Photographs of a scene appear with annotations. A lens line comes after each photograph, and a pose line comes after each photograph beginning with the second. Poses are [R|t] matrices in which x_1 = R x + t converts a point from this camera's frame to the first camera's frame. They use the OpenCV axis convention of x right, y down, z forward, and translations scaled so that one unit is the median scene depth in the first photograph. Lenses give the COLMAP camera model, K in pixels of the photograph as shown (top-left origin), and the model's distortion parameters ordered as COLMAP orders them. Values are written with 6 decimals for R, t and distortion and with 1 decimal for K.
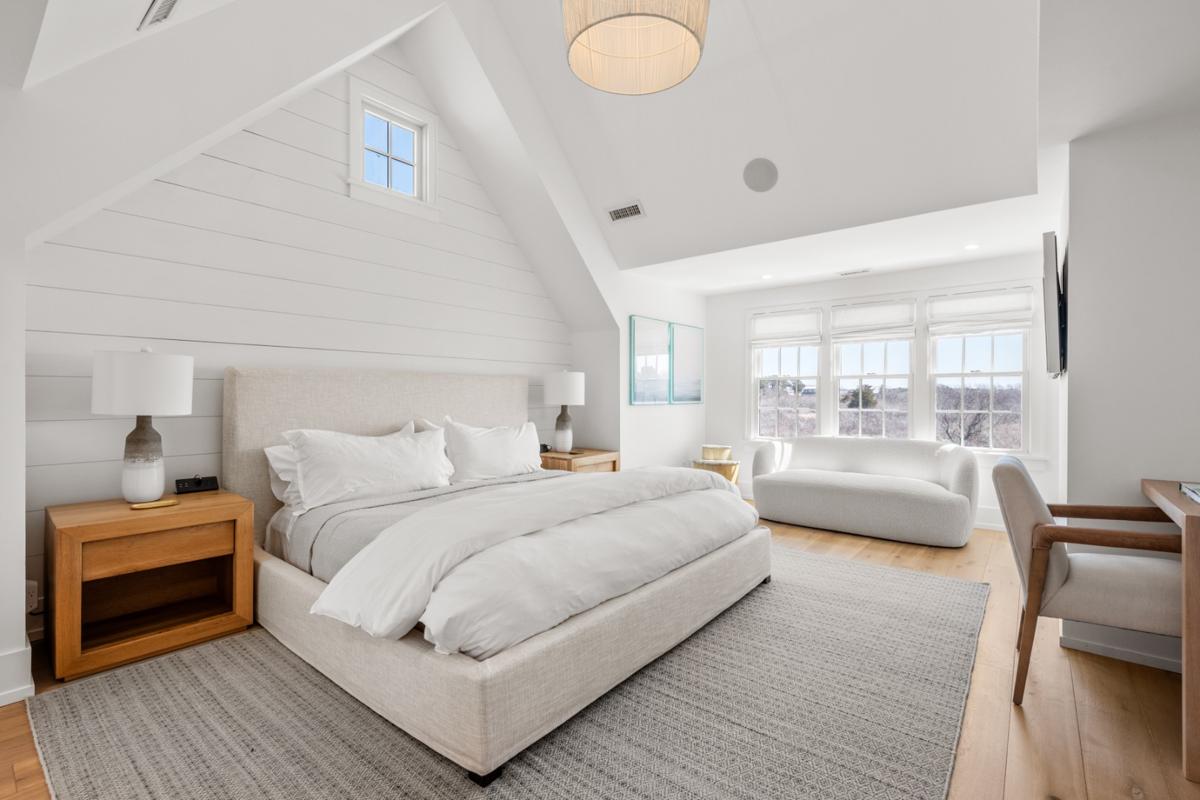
lens RADIAL K [[540.0, 0, 603.0], [0, 540.0, 403.4], [0, 0, 1]] dist [-0.000538, 0.000050]
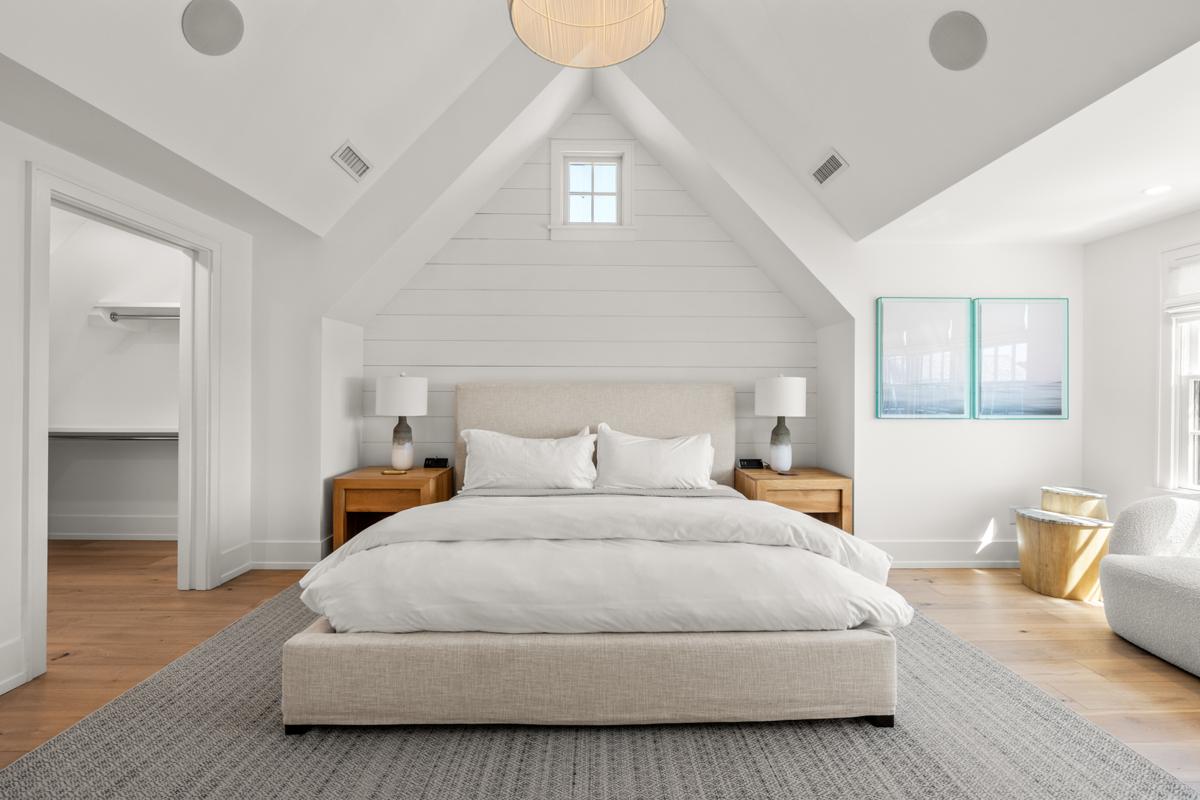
lens RADIAL K [[509.8, 0, 600.0], [0, 509.8, 400.0], [0, 0, 1]] dist [-0.001514, -0.000161]
pose [[0.635637, 0.009914, -0.771924, 0.410232], [-0.015508, 0.999880, 0.000072, -0.019391], [0.771832, 0.011925, 0.635715, 0.299546]]
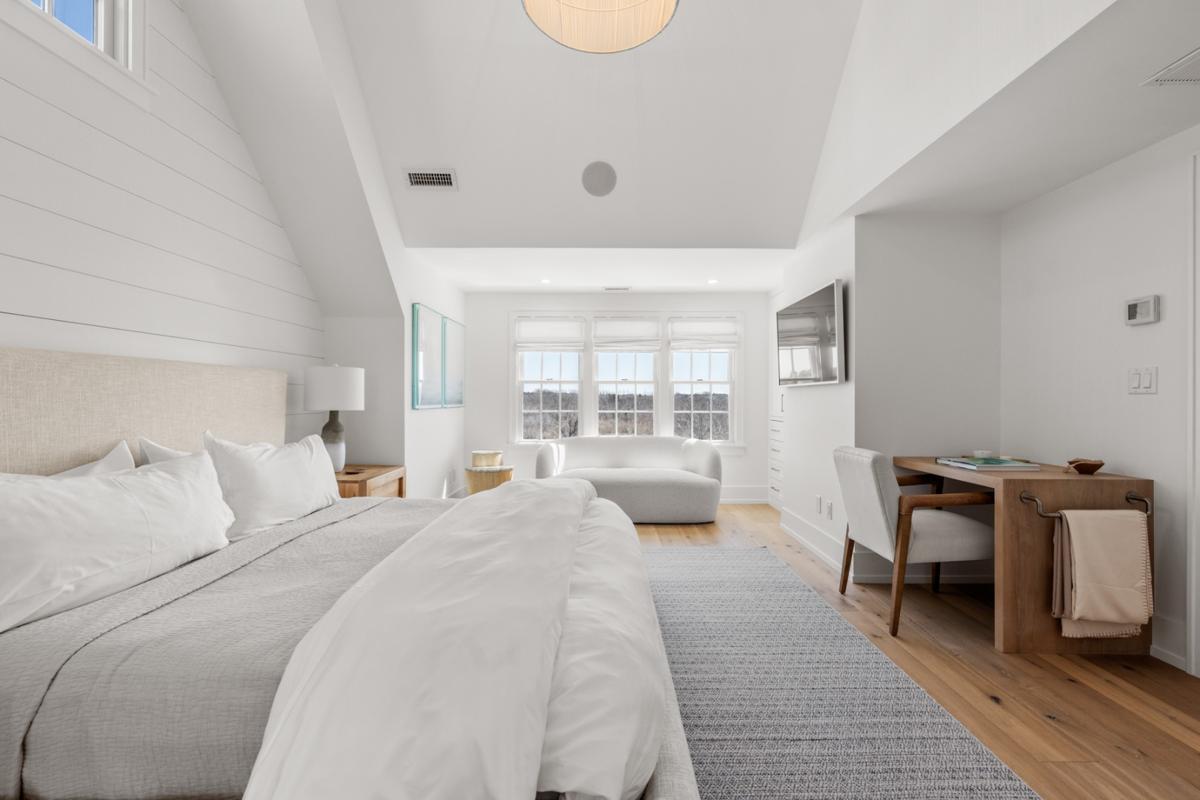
lens RADIAL K [[515.1, 0, 607.4], [0, 515.1, 402.9], [0, 0, 1]] dist [-0.000395, -0.000005]
pose [[0.772968, -0.002404, 0.634440, -0.261885], [0.005837, 0.999977, -0.003323, -0.003289], [-0.634418, 0.006272, 0.772965, 0.219499]]
